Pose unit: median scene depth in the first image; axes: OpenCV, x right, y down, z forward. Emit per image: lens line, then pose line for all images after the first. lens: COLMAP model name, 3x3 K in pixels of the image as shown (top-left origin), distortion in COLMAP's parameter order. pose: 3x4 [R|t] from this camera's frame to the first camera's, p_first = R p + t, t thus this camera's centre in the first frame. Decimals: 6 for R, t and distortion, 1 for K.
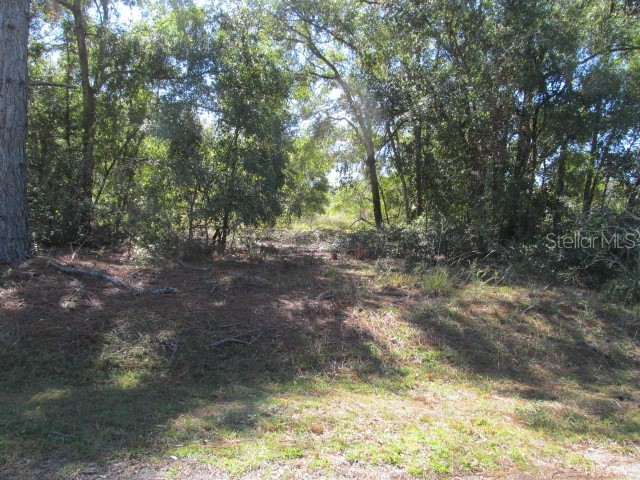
lens RADIAL K [[539.2, 0, 321.1], [0, 539.2, 253.0], [0, 0, 1]] dist [-0.106696, -0.000880]
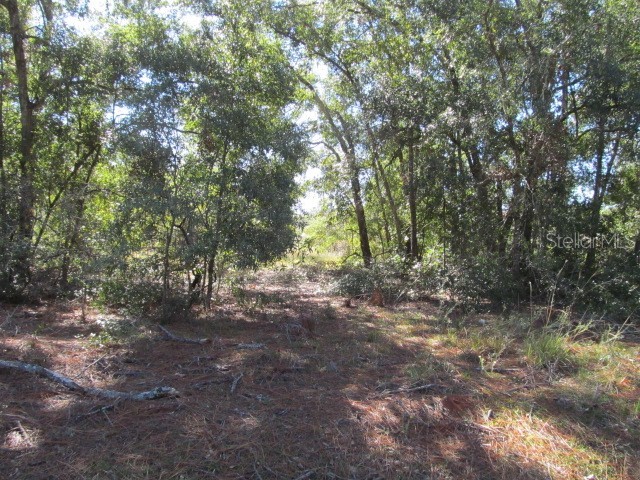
lens RADIAL K [[541.8, 0, 320.0], [0, 541.8, 240.0], [0, 0, 1]] dist [0.001758, -0.144274]
pose [[0.996292, -0.026761, 0.081767, -0.066305], [0.033590, 0.995957, -0.083319, -0.018337], [-0.079206, 0.085756, 0.993163, 0.162735]]
